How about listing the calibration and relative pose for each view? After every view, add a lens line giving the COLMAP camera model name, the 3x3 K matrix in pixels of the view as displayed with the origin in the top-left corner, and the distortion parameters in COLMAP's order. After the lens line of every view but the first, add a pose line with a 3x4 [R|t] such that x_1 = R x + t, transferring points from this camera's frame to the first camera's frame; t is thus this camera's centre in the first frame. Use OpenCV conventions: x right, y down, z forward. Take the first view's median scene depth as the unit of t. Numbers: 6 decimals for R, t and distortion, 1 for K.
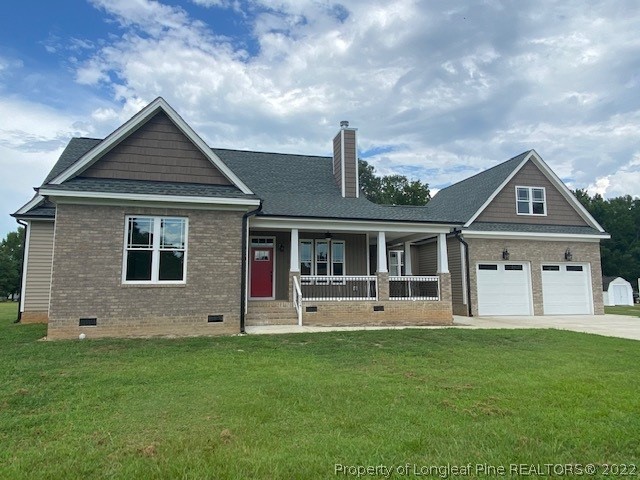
lens RADIAL K [[419.7, 0, 320.7], [0, 419.7, 235.1], [0, 0, 1]] dist [-0.000124, -0.002775]
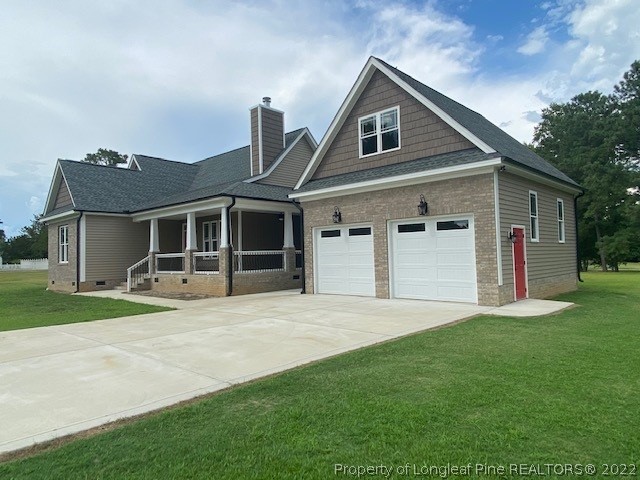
lens RADIAL K [[419.7, 0, 322.4], [0, 419.7, 244.1], [0, 0, 1]] dist [-0.000124, -0.002775]
pose [[0.557537, -0.045059, -0.828928, 1.047086], [0.123931, 0.991854, 0.029441, 0.069531], [0.820849, -0.119144, 0.558580, 0.536569]]
